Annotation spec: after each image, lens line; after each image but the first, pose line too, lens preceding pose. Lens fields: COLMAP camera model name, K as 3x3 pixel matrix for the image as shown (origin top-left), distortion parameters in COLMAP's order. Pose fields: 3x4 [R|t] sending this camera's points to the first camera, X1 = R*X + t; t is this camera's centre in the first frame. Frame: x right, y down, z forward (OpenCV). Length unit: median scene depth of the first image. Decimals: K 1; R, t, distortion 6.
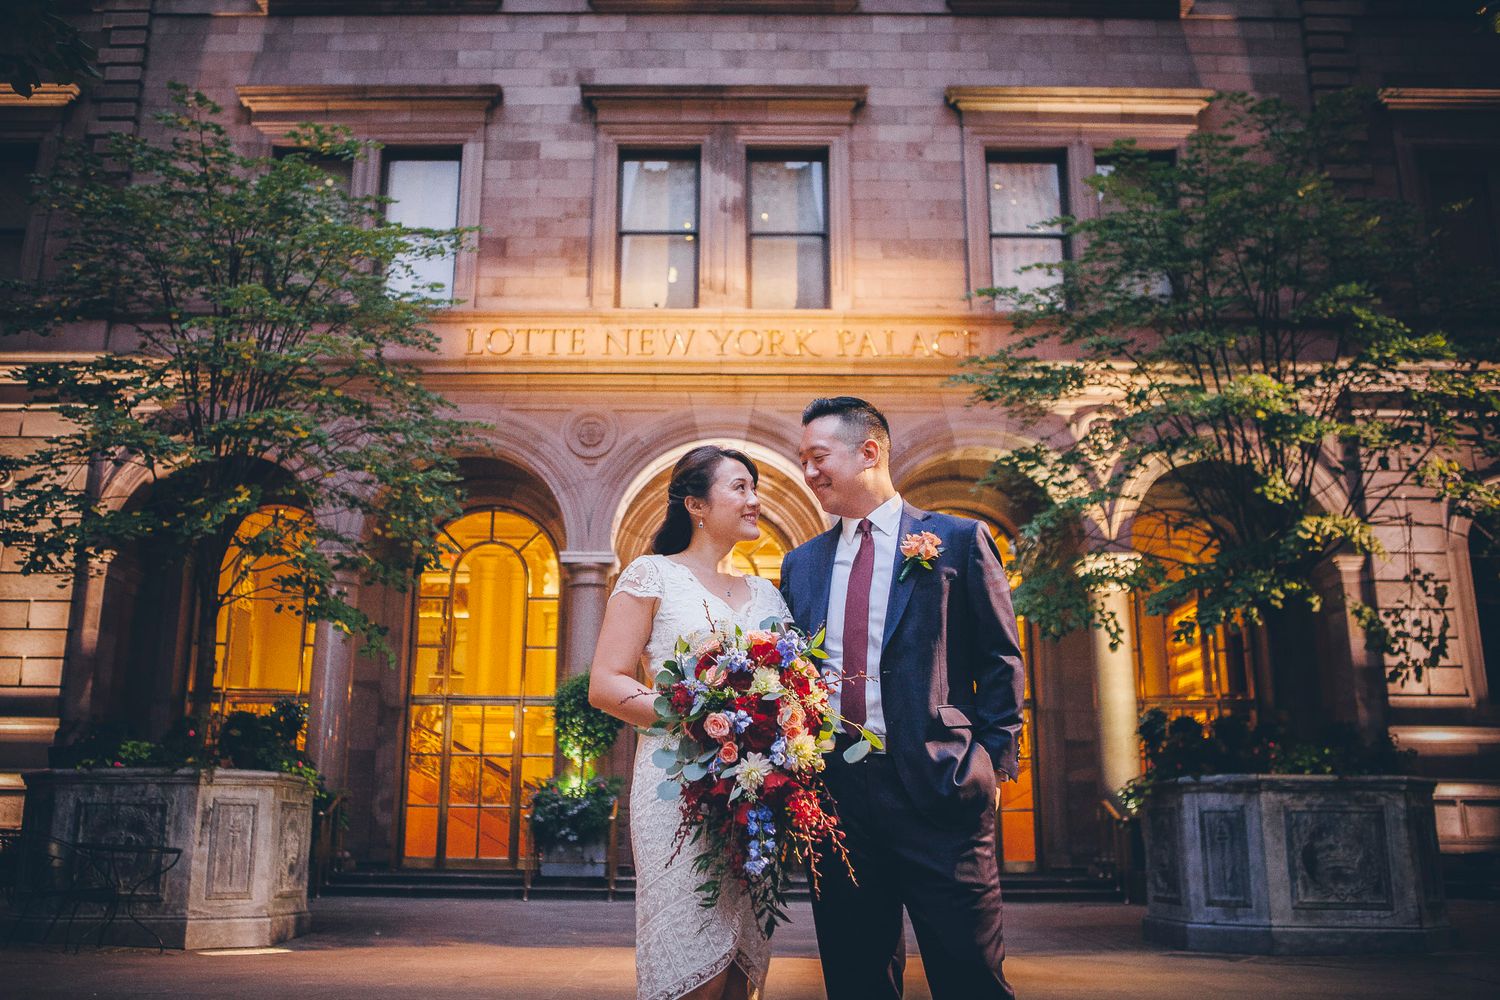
lens RADIAL K [[1430.1, 0, 712.5], [0, 1430.1, 465.7], [0, 0, 1]] dist [-0.060169, 0.079469]
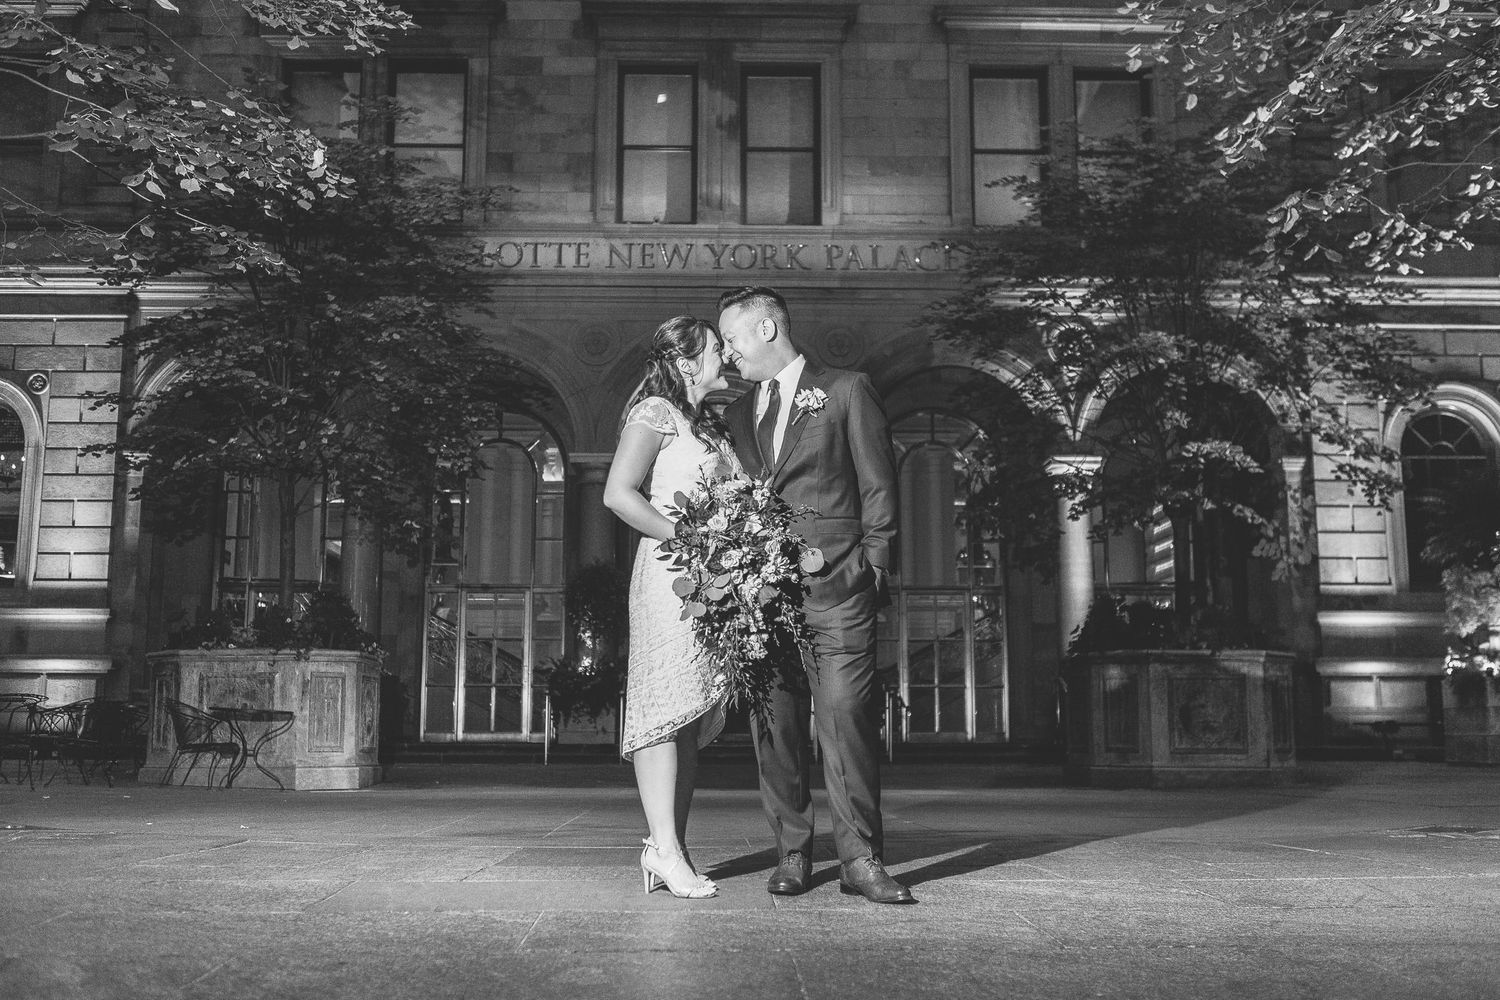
lens RADIAL K [[1610.1, 0, 748.3], [0, 1610.1, 497.8], [0, 0, 1]] dist [0.004520, 0.000000]
pose [[0.999580, -0.001561, 0.028949, -0.006130], [-0.001644, 0.993890, 0.110361, -0.040331], [-0.028945, -0.110362, 0.993470, -0.217420]]
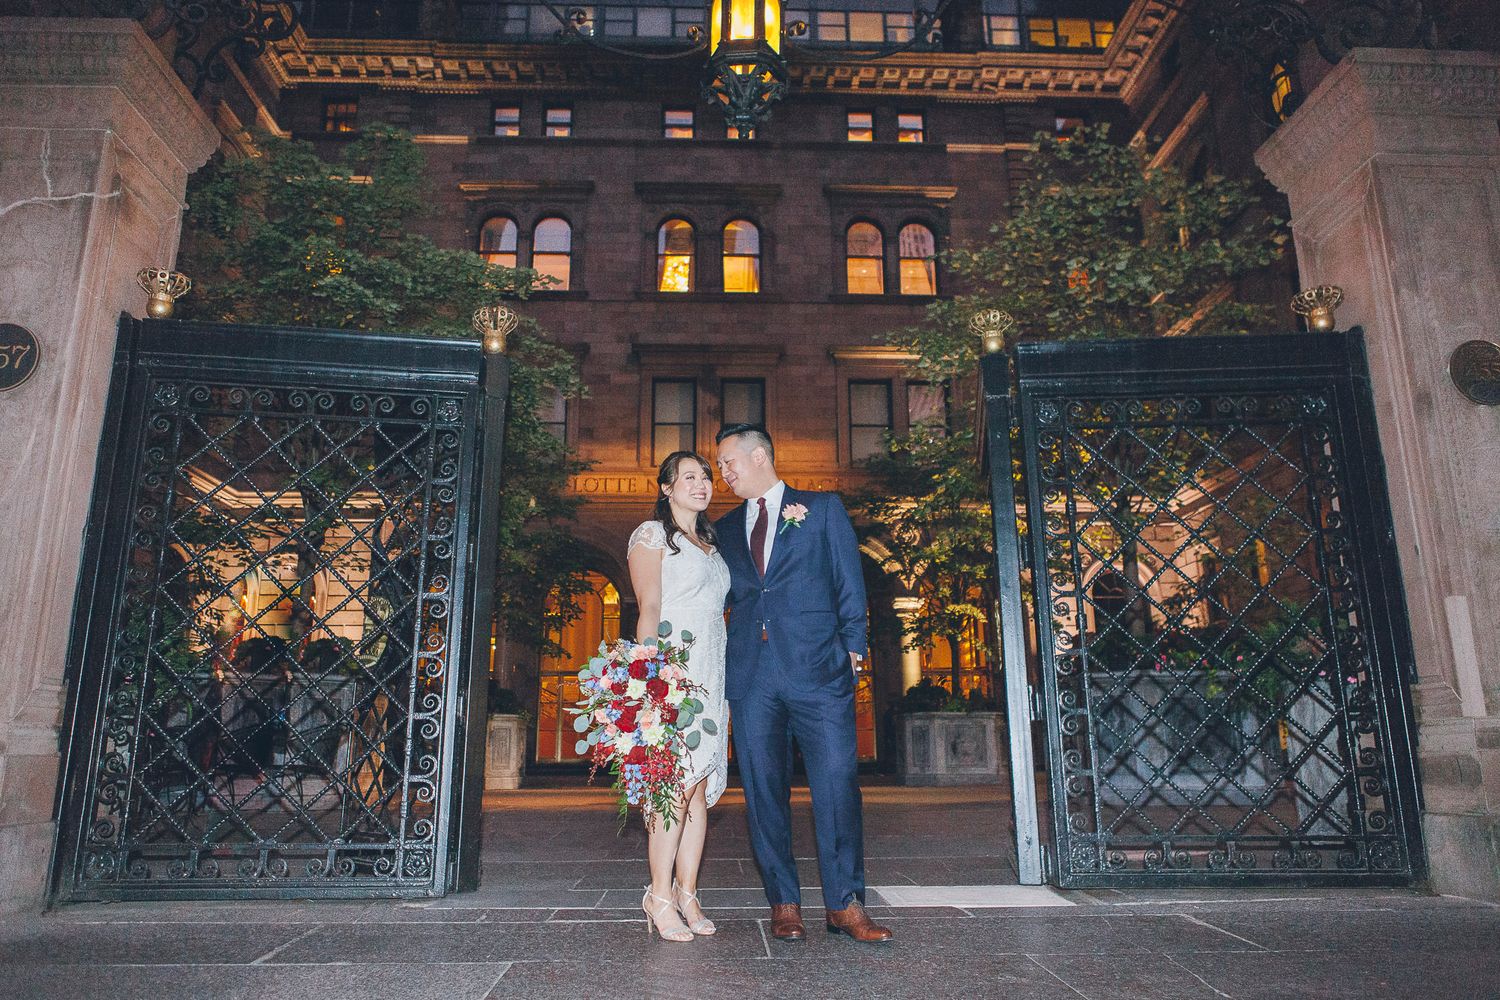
lens RADIAL K [[1076.9, 0, 742.1], [0, 1076.9, 500.6], [0, 0, 1]] dist [-0.012191, -0.000277]
pose [[0.999121, -0.002102, 0.041861, -0.008529], [0.001169, 0.999751, 0.022285, -0.099268], [-0.041898, -0.022216, 0.998875, -0.437886]]
